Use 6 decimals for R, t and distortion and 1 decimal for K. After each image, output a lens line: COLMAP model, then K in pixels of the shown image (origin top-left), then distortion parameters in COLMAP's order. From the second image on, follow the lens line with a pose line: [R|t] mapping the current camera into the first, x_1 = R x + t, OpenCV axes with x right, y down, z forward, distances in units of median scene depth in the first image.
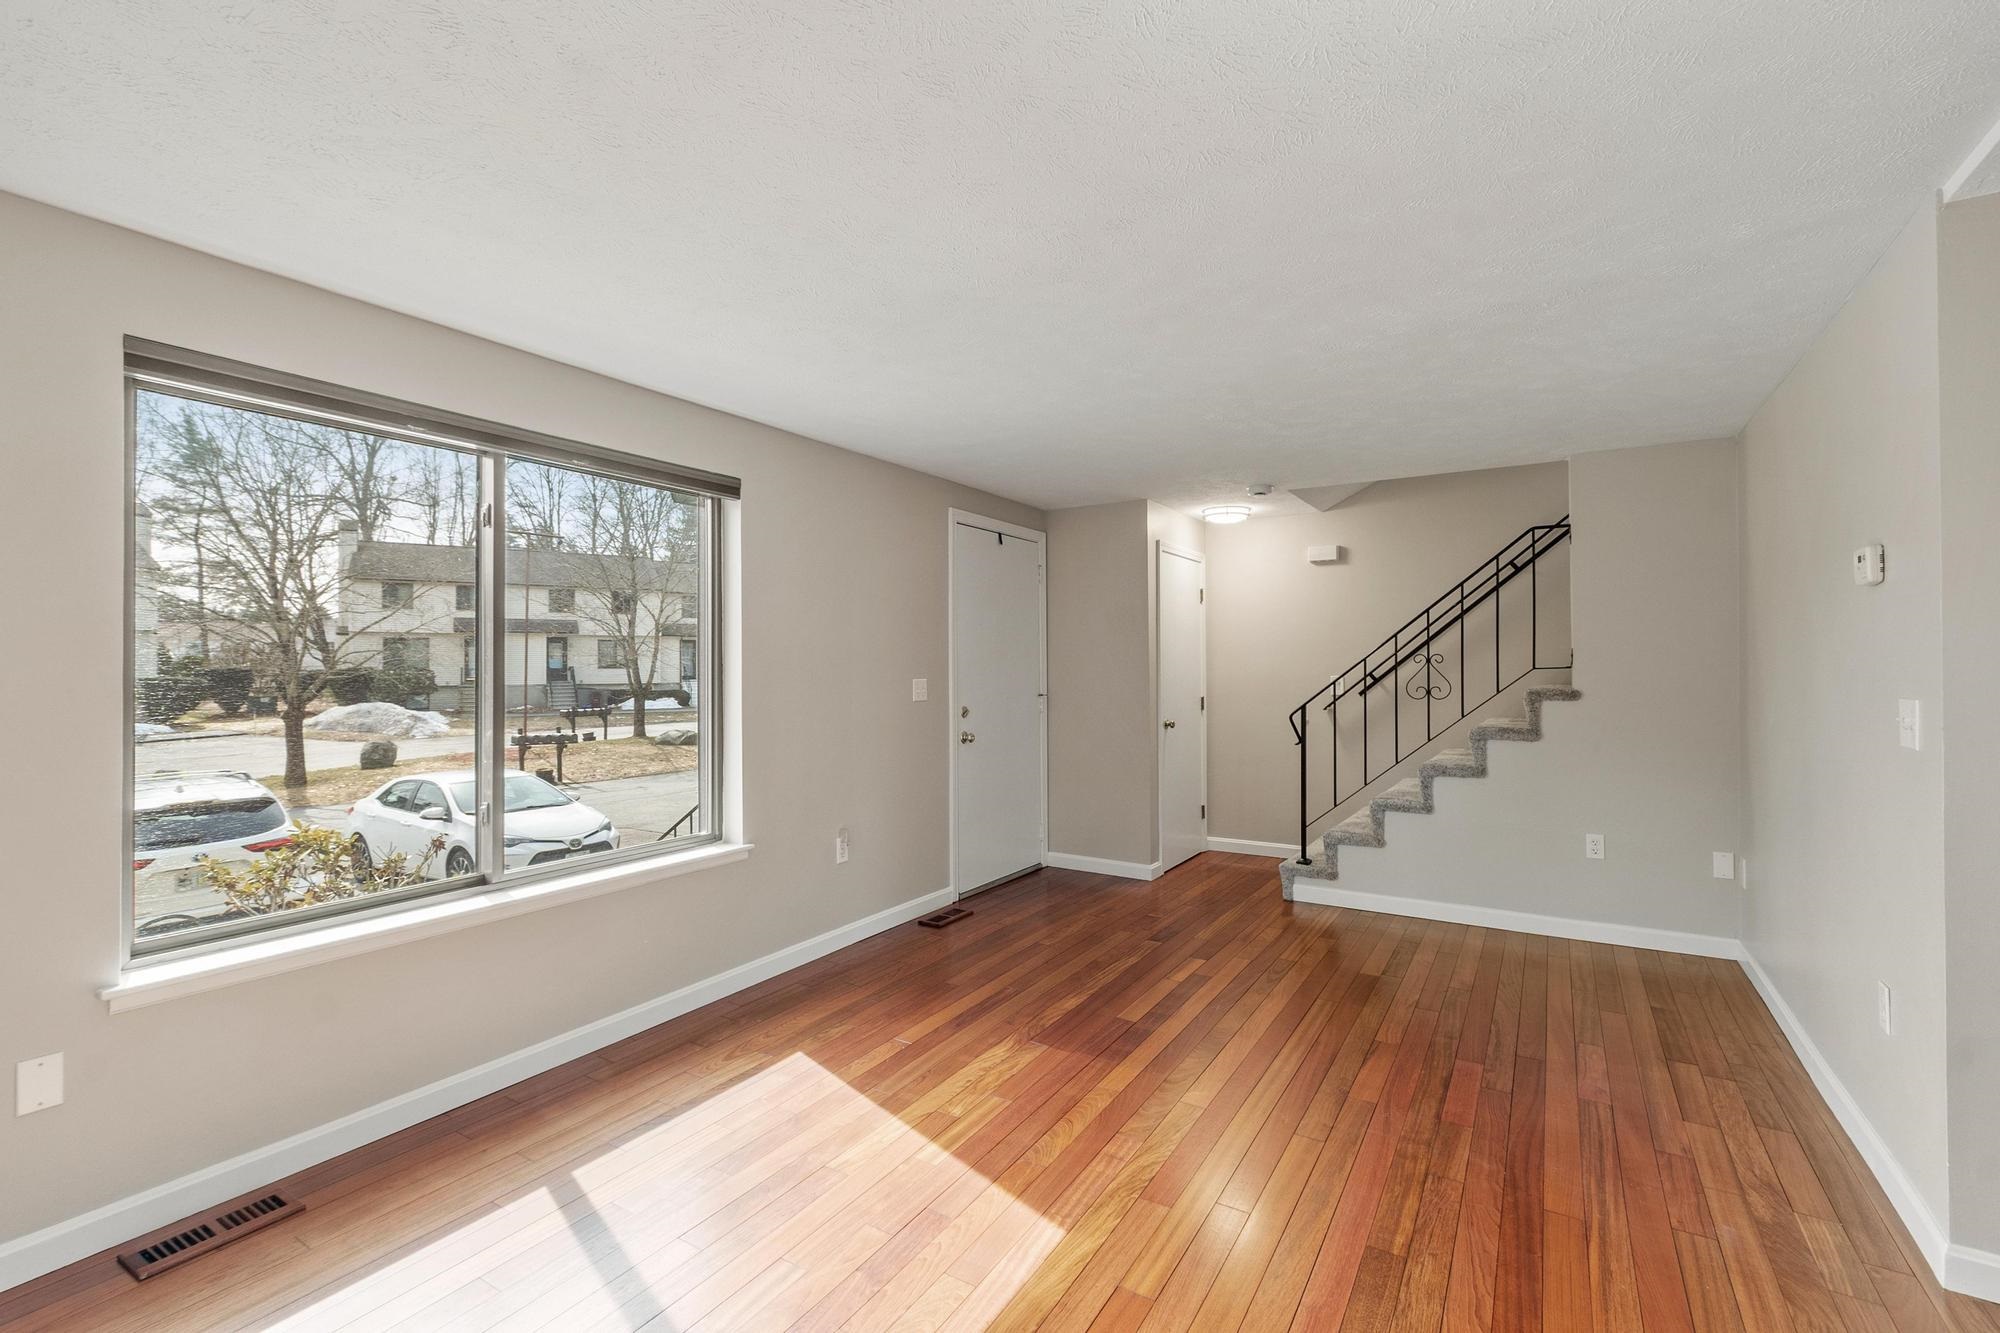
lens RADIAL K [[873.0, 0, 994.4], [0, 873.0, 660.9], [0, 0, 1]] dist [0.001808, -0.000244]
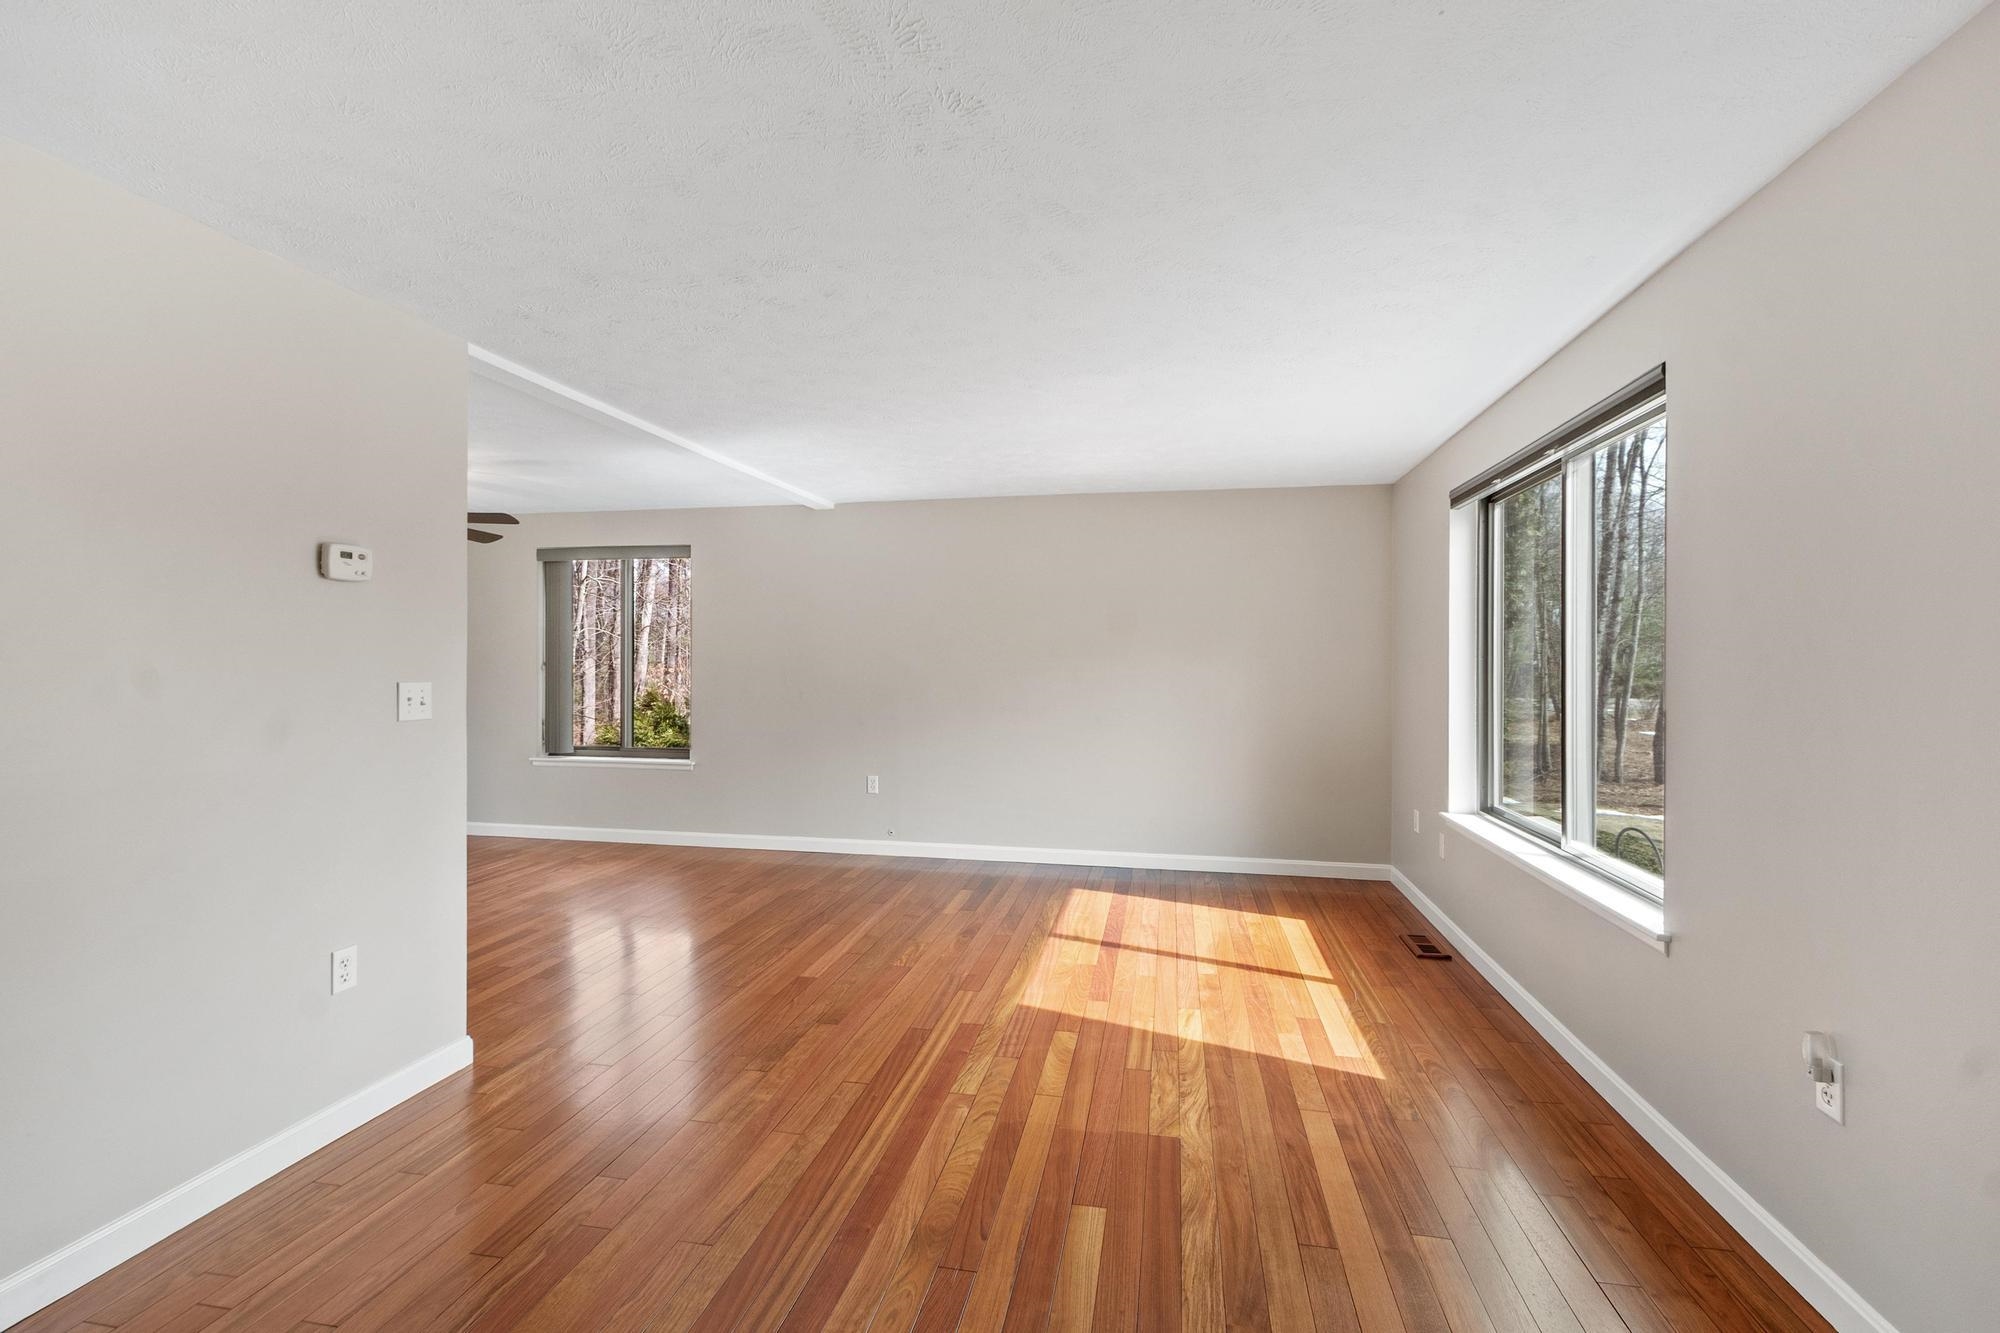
lens RADIAL K [[886.4, 0, 1001.0], [0, 886.4, 672.0], [0, 0, 1]] dist [0.000272, -0.000281]
pose [[-0.932278, 0.006943, -0.361677, 0.329789], [0.005308, 0.999971, 0.005514, 0.013100], [0.361704, 0.003221, -0.932287, 1.181442]]
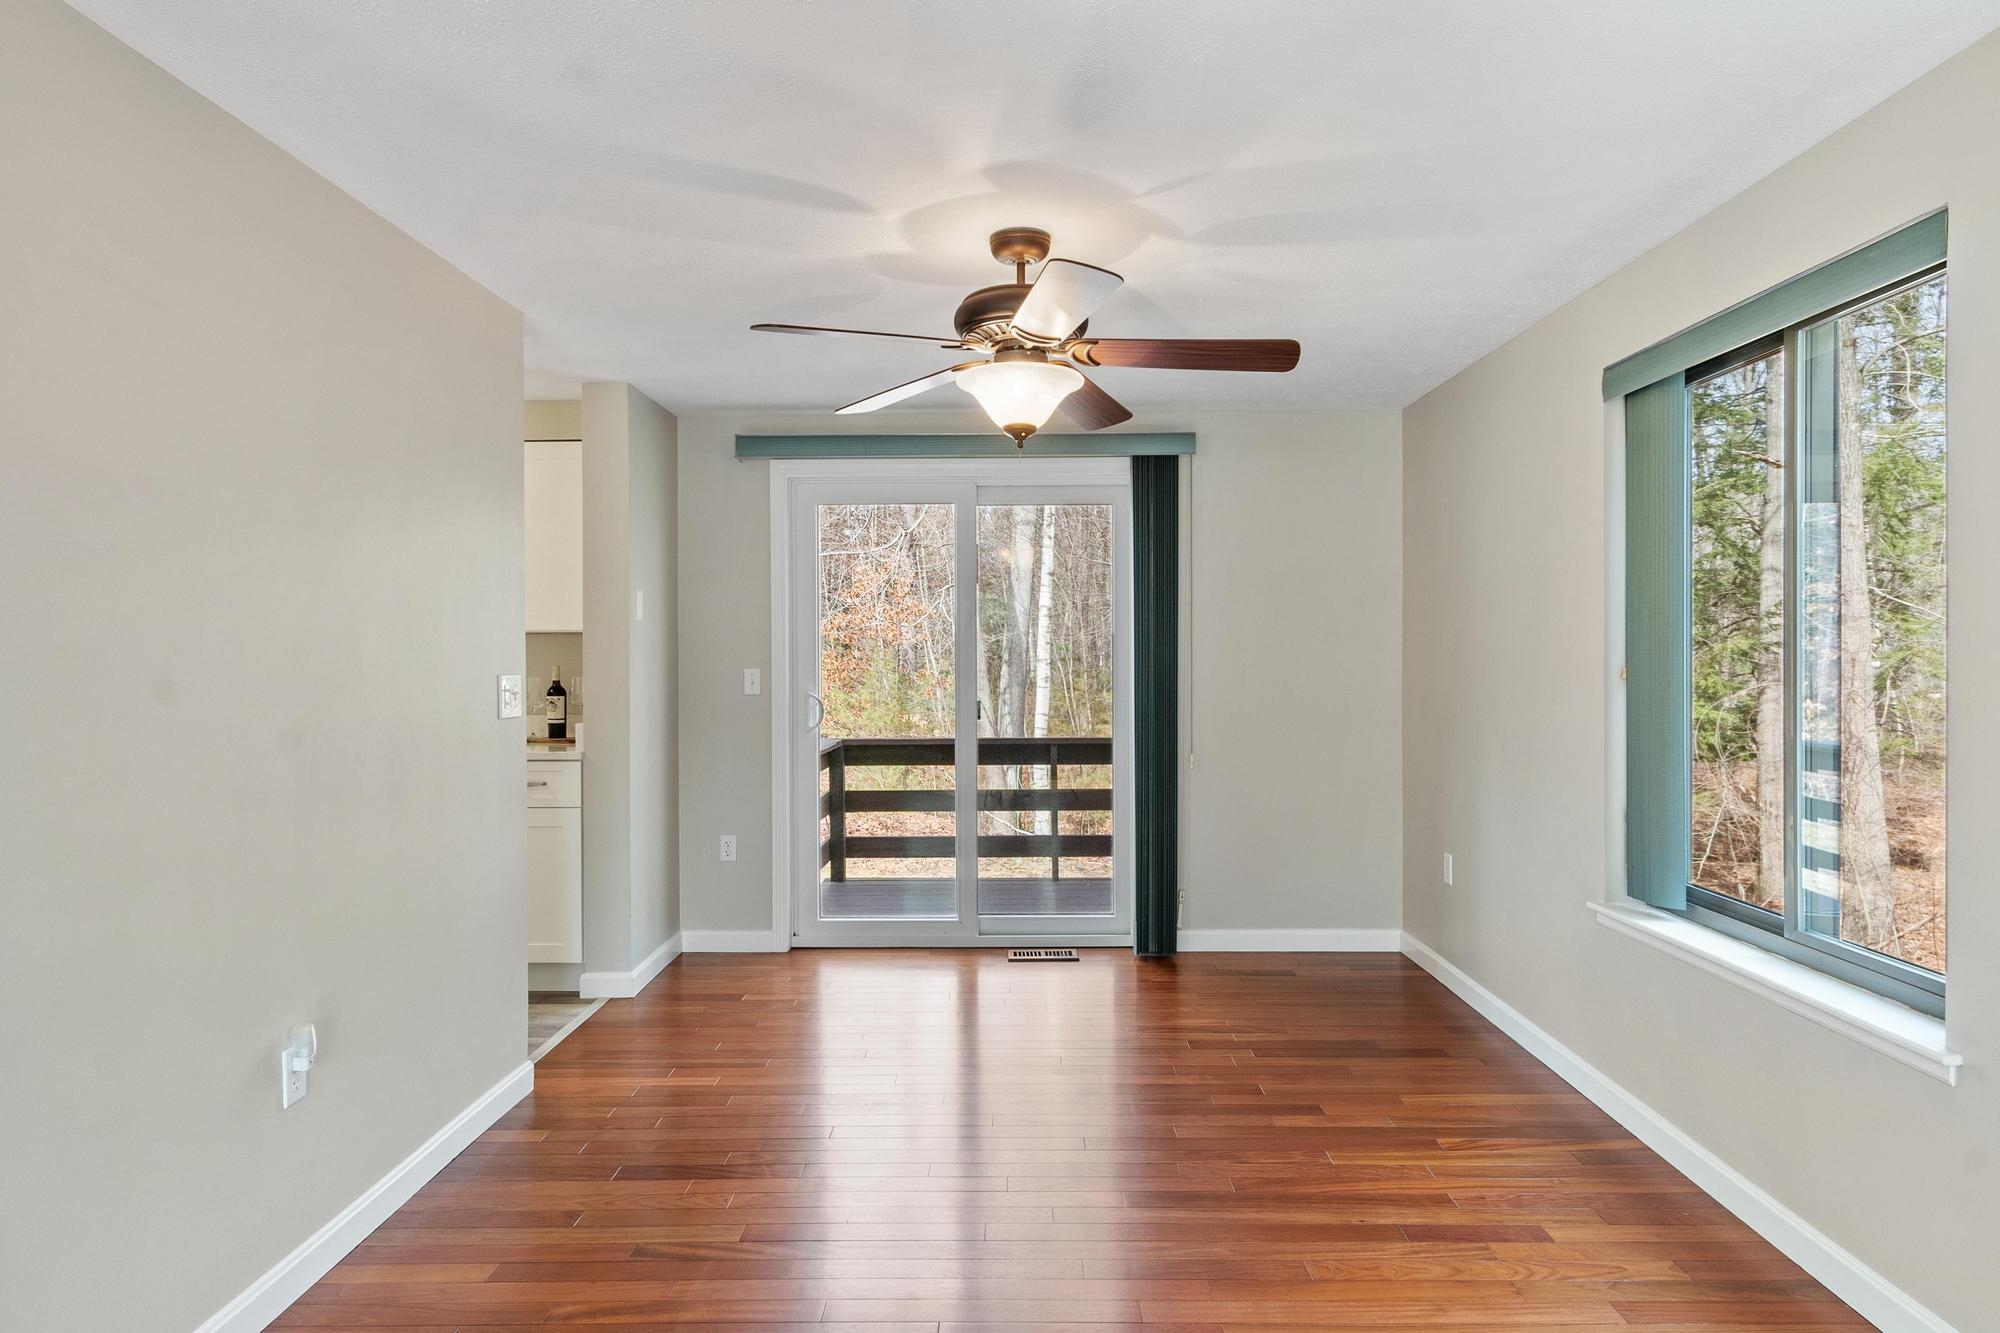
lens RADIAL K [[1156.5, 0, 1000.0], [0, 1156.5, 666.5], [0, 0, 1]] dist [0.001268, -0.000076]
pose [[-0.523021, -0.000320, 0.852319, 0.085666], [-0.000891, 1.000000, -0.000172, 0.005670], [-0.852319, -0.000849, -0.523021, 0.265834]]
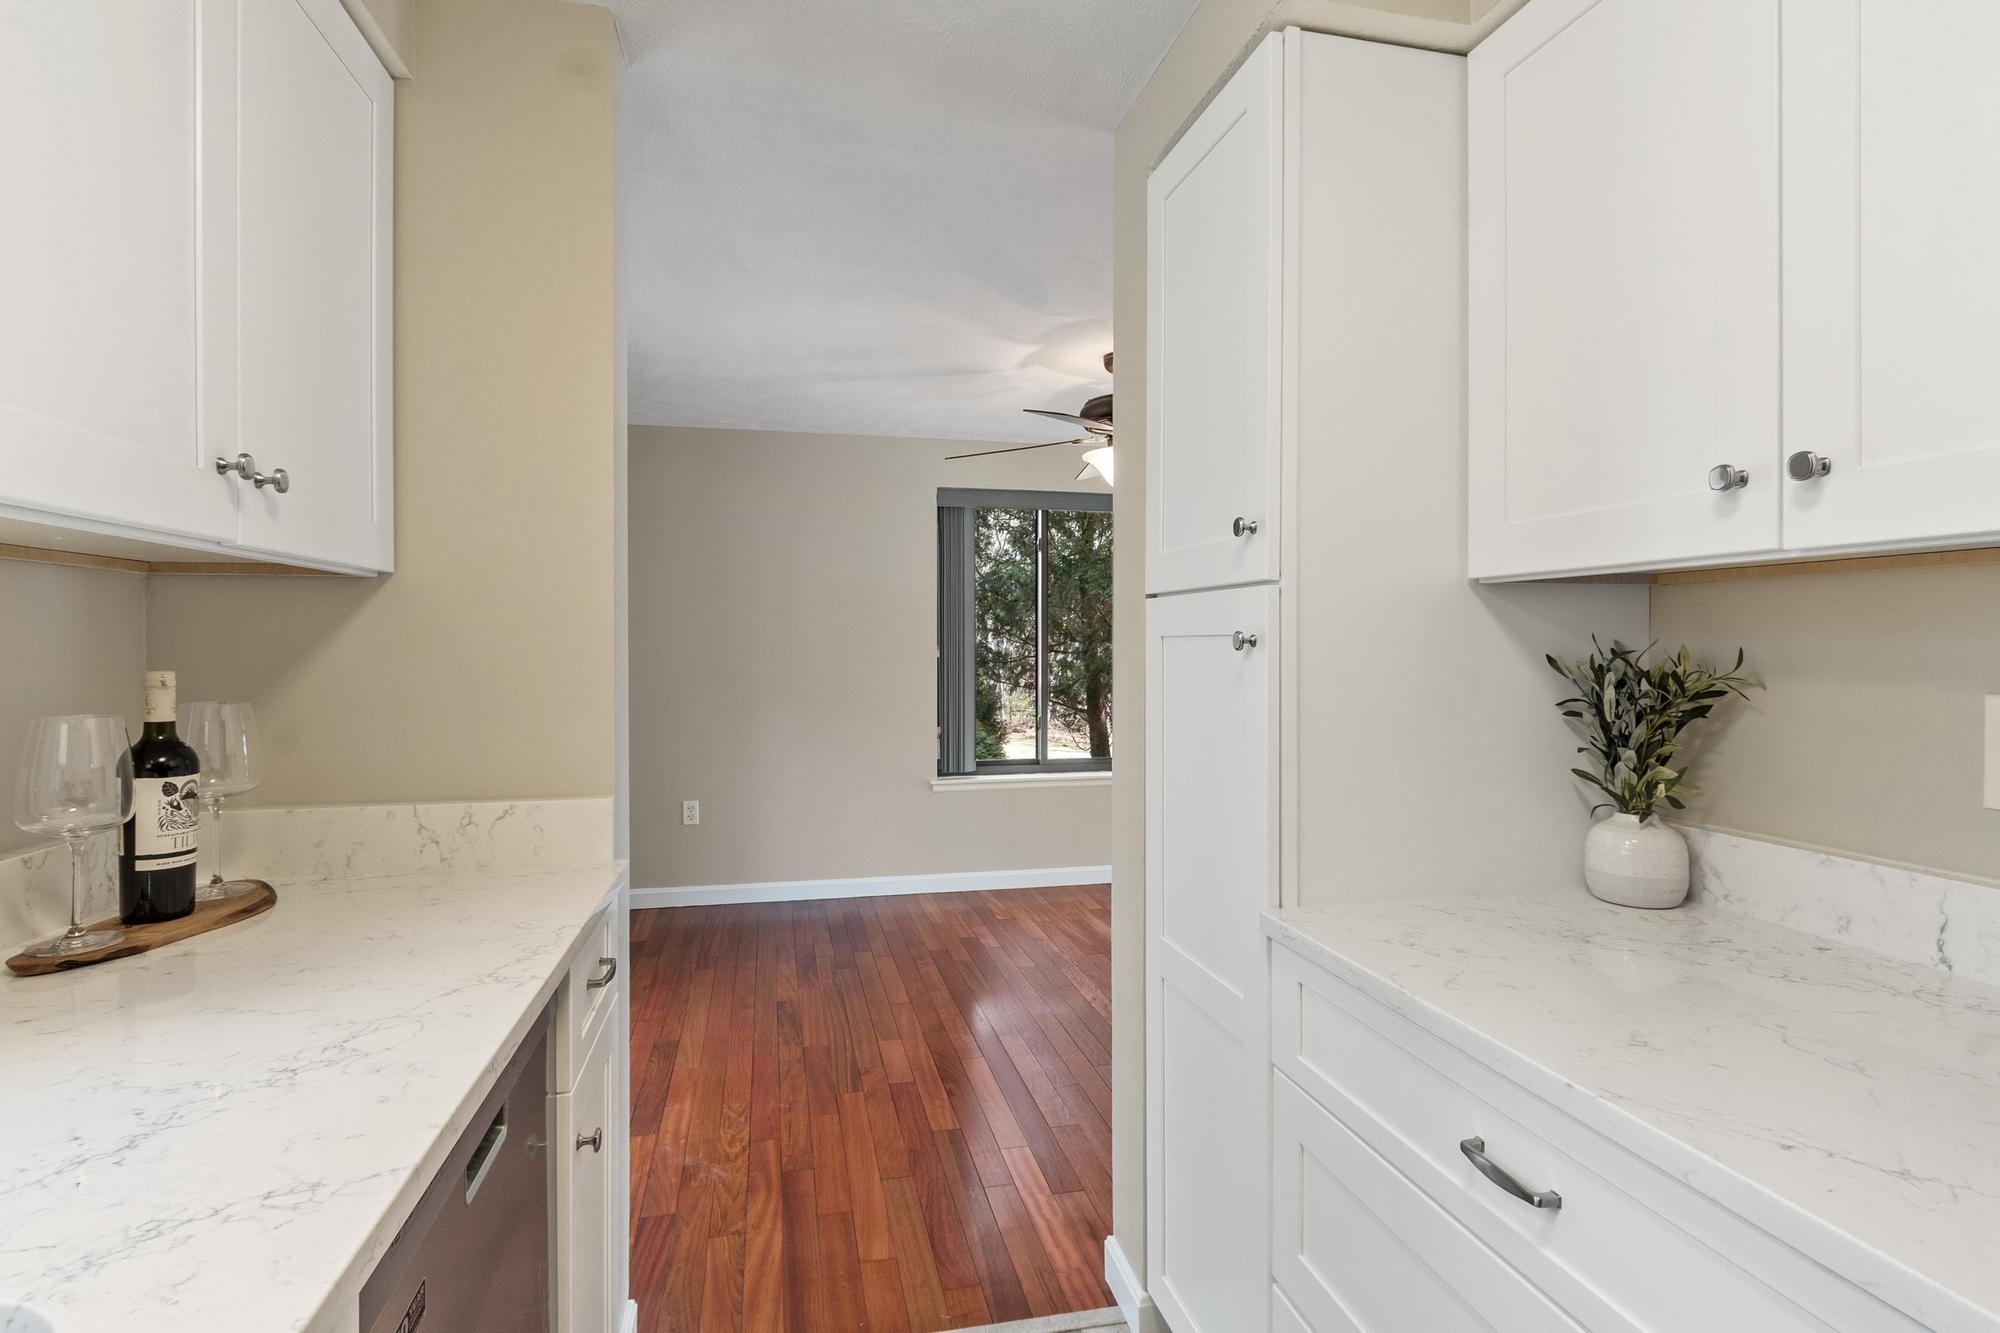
lens RADIAL K [[982.4, 0, 997.2], [0, 982.4, 642.8], [0, 0, 1]] dist [0.000664, -0.000041]
pose [[-0.707524, 0.005027, -0.706671, 1.289699], [0.009177, 0.999956, -0.002075, -0.000160], [0.706630, -0.007953, -0.707539, 0.413694]]
